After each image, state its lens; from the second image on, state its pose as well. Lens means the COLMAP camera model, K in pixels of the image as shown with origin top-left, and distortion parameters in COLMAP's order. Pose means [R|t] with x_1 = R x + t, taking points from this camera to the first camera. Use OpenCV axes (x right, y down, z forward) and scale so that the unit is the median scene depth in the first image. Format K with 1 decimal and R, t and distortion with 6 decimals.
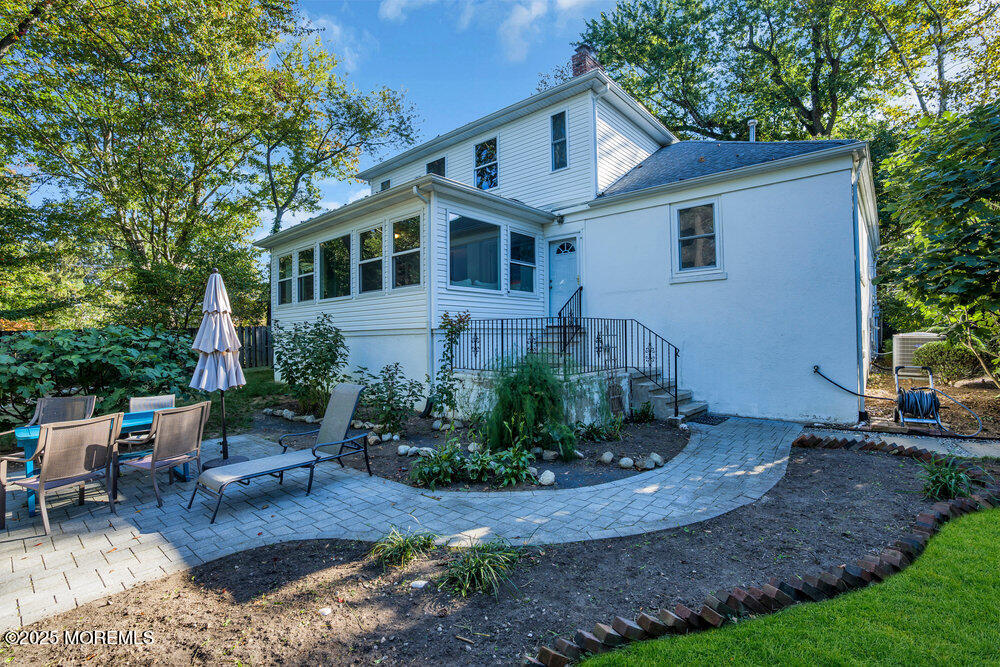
lens RADIAL K [[465.3, 0, 500.6], [0, 465.3, 336.9], [0, 0, 1]] dist [-0.039873, 0.003407]
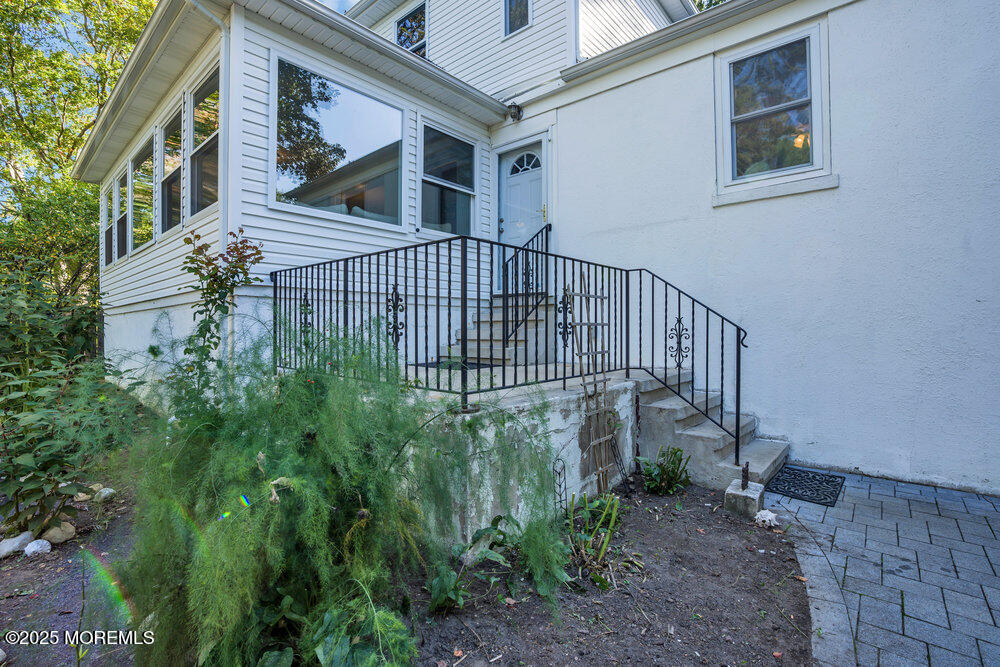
lens RADIAL K [[465.3, 0, 498.3], [0, 465.3, 333.0], [0, 0, 1]] dist [-0.039873, 0.003407]
pose [[0.999958, 0.009115, 0.000834, 0.128041], [-0.009124, 0.999892, 0.011496, 0.022842], [-0.000729, -0.011503, 0.999934, 0.488384]]
